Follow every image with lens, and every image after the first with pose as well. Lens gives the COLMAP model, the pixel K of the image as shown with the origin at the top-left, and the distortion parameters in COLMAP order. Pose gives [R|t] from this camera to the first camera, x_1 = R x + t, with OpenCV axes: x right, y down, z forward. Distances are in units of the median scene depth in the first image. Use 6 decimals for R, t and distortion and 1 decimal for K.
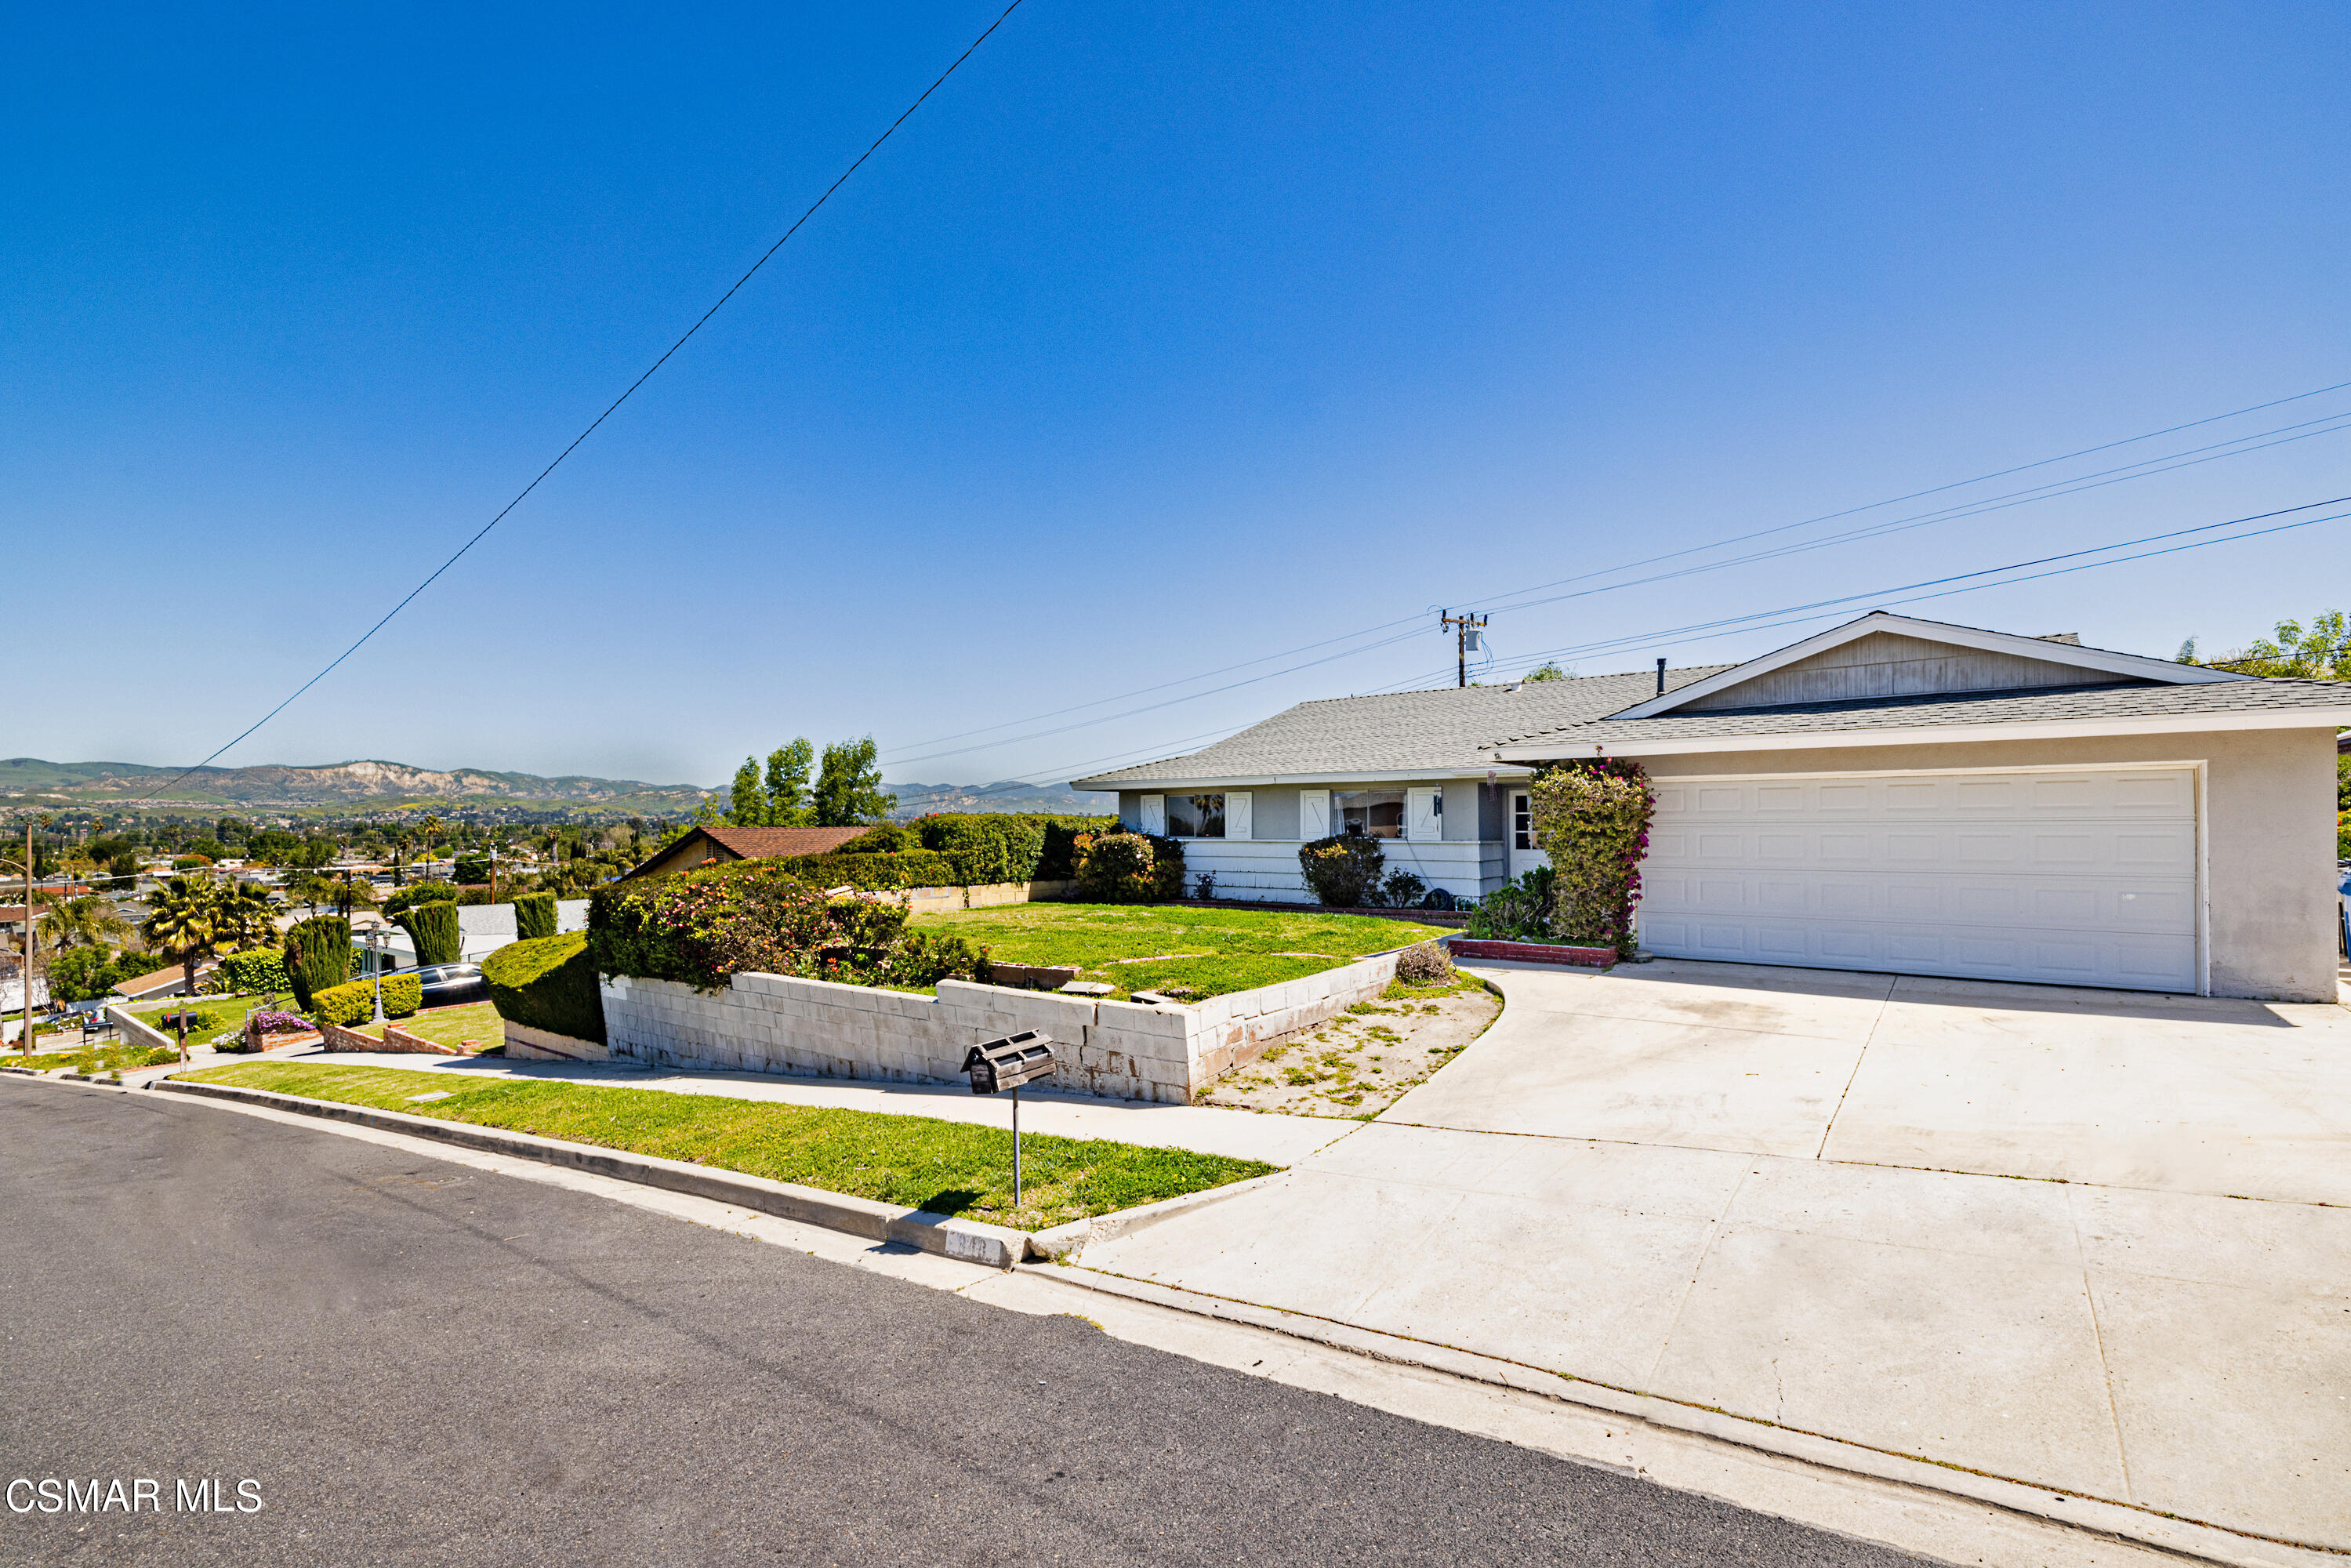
lens RADIAL K [[1038.1, 0, 1167.5], [0, 1038.1, 826.1], [0, 0, 1]] dist [-0.001684, -0.000166]
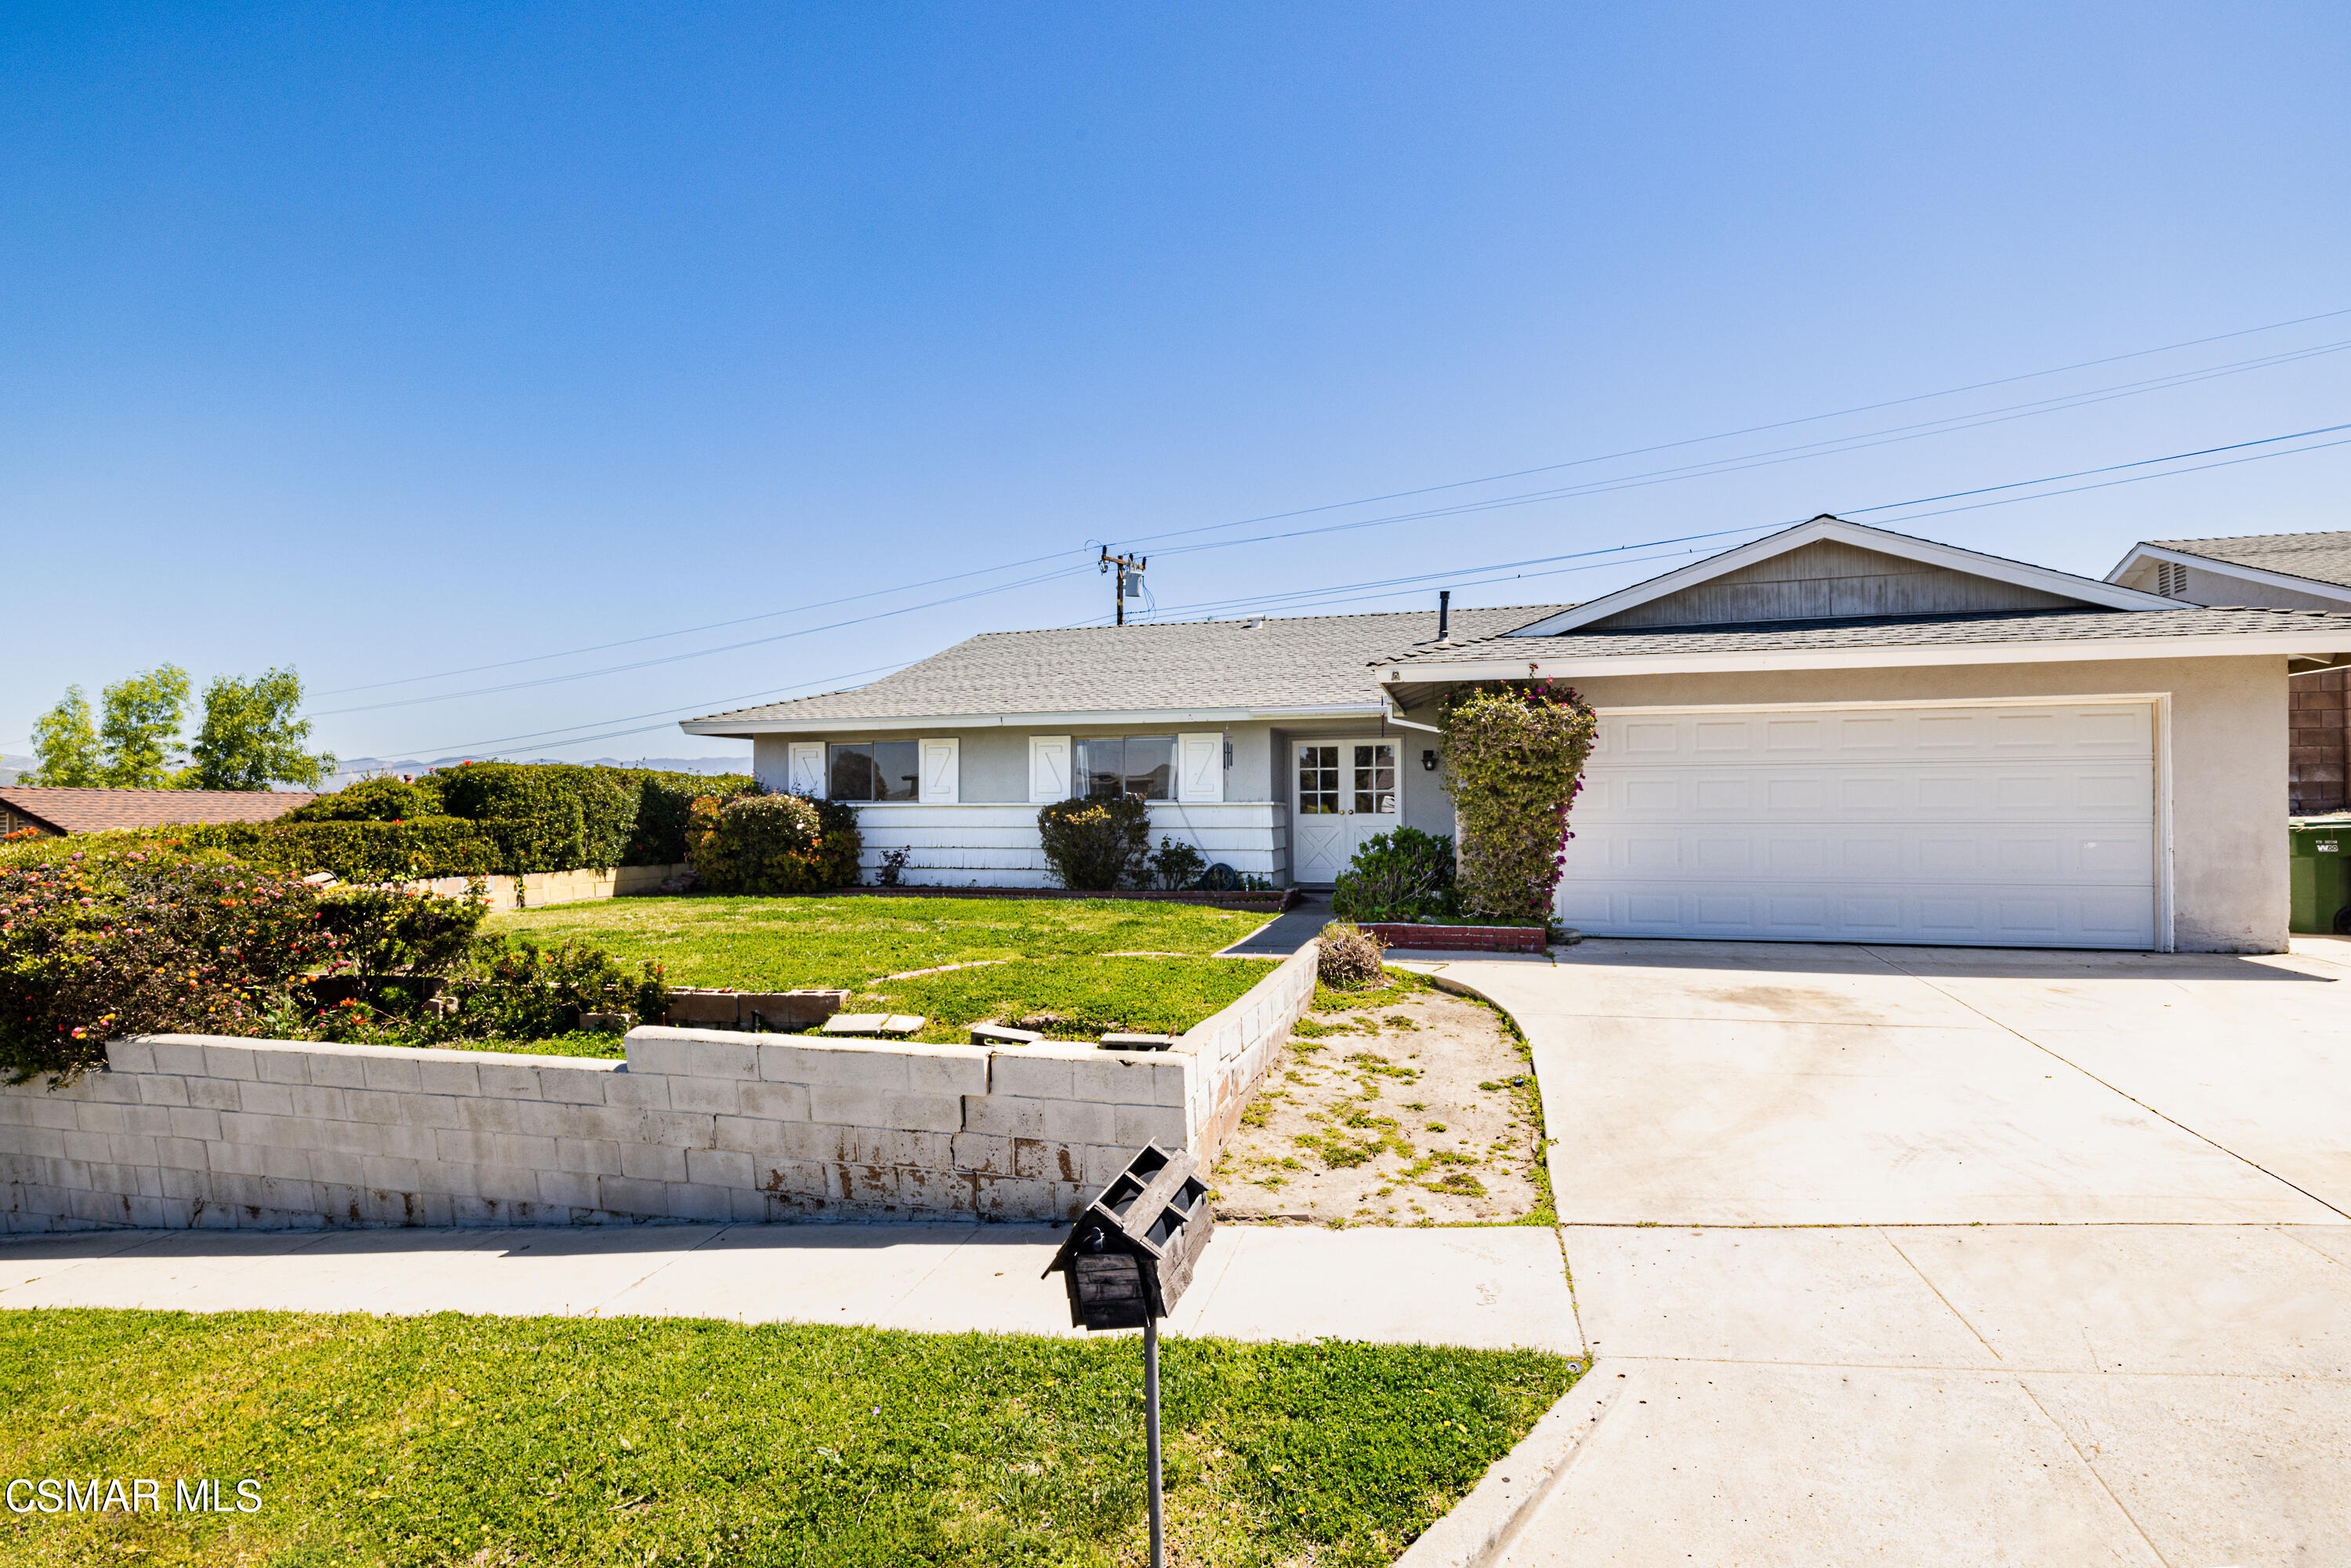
lens RADIAL K [[1170.8, 0, 1142.9], [0, 1170.8, 795.2], [0, 0, 1]] dist [-0.005948, 0.001330]
pose [[0.930467, 0.005616, 0.366332, -0.153339], [0.000042, 0.999881, -0.015437, 0.030410], [-0.366375, 0.014379, 0.930356, 0.272769]]
